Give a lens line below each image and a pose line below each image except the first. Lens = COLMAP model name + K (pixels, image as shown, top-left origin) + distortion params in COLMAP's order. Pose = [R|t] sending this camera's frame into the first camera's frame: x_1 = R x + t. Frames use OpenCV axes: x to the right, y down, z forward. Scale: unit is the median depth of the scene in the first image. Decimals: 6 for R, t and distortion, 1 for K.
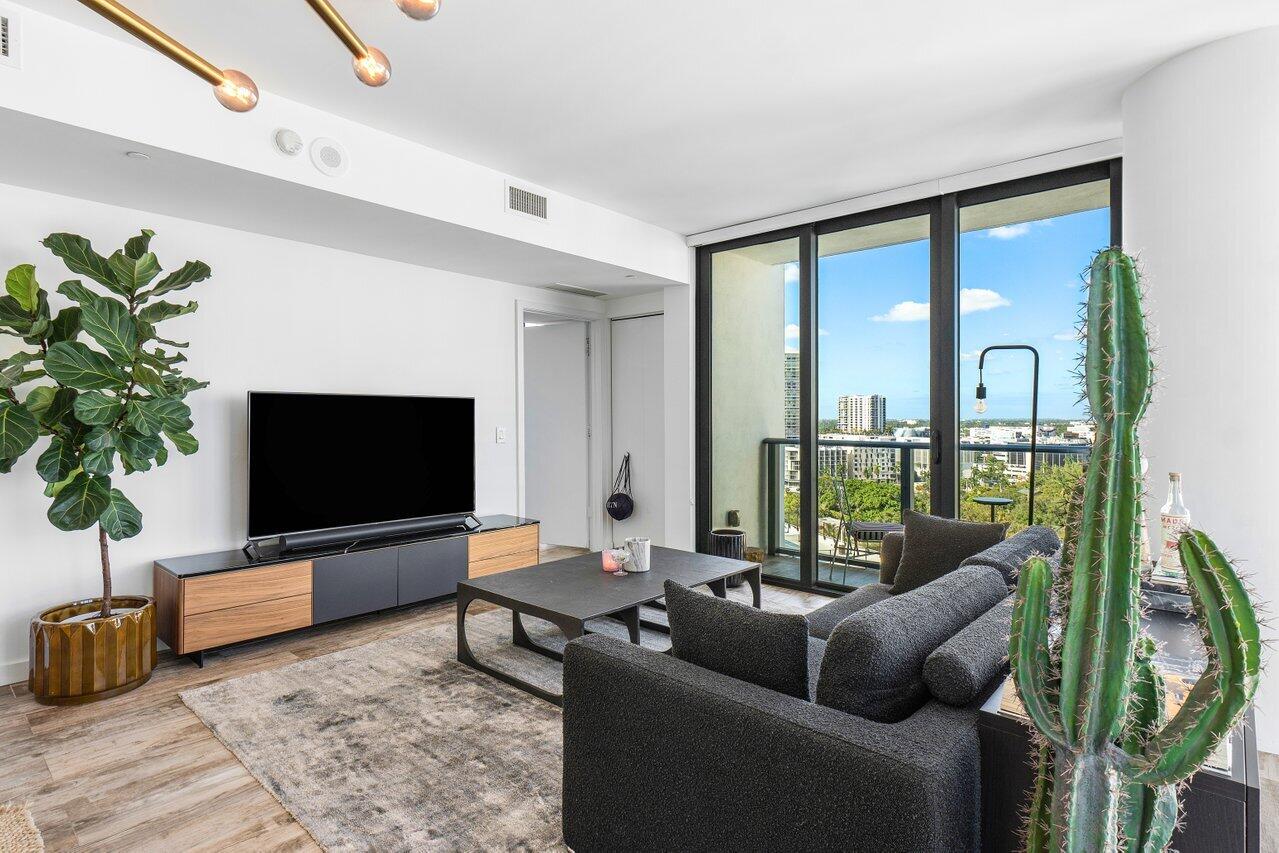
lens RADIAL K [[670.8, 0, 639.5], [0, 670.8, 426.5], [0, 0, 1]] dist [0.000997, 0.000043]
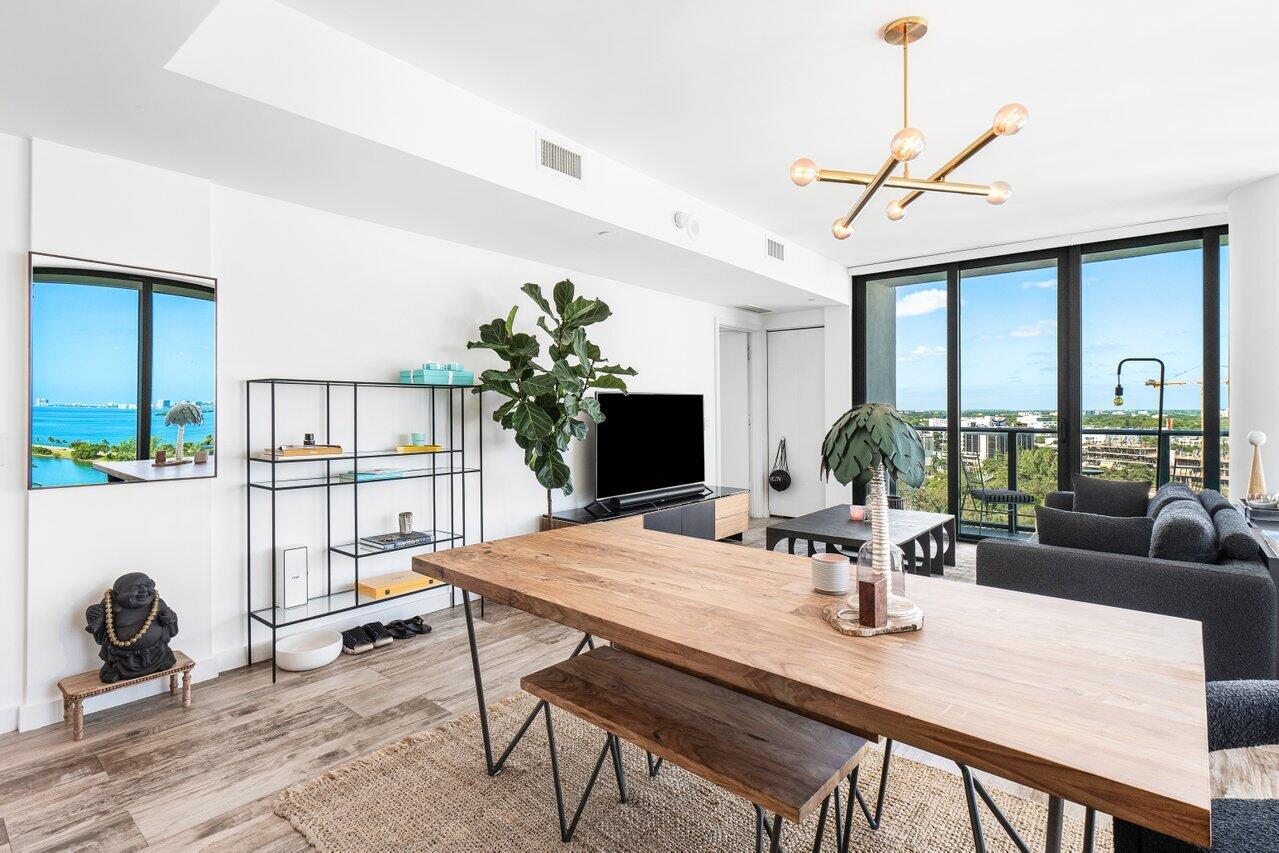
lens RADIAL K [[655.4, 0, 639.5], [0, 655.4, 426.5], [0, 0, 1]] dist [0.003094, 0.001154]
pose [[0.998663, -0.006137, 0.051322, -0.433032], [0.005532, 0.999914, 0.011925, 0.002527], [-0.051391, -0.011625, 0.998611, -0.258288]]
